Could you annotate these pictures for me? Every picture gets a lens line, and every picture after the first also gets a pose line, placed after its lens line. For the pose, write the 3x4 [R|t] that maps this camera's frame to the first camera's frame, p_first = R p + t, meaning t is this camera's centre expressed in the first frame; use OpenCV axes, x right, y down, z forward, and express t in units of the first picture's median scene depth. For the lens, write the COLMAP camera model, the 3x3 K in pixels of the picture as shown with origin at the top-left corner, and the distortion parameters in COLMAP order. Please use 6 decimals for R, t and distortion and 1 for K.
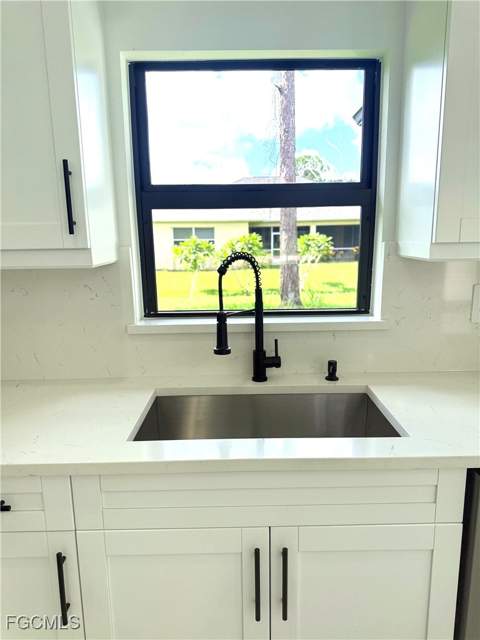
lens RADIAL K [[447.6, 0, 239.8], [0, 447.6, 321.1], [0, 0, 1]] dist [0.010001, 0.000870]
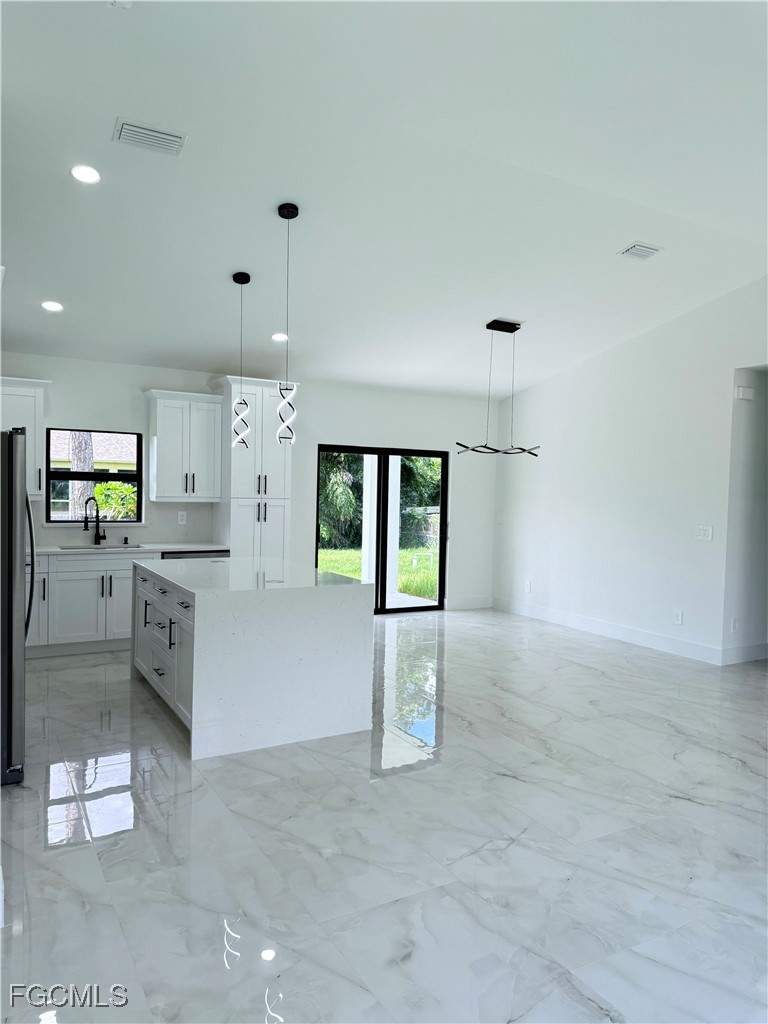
lens RADIAL K [[716.1, 0, 382.5], [0, 716.1, 512.0], [0, 0, 1]] dist [0.010001, 0.000870]
pose [[0.867603, 0.019391, 0.496879, -0.617793], [0.054718, 0.989448, -0.134158, 0.614264], [-0.494237, 0.143584, 0.857387, -3.584110]]
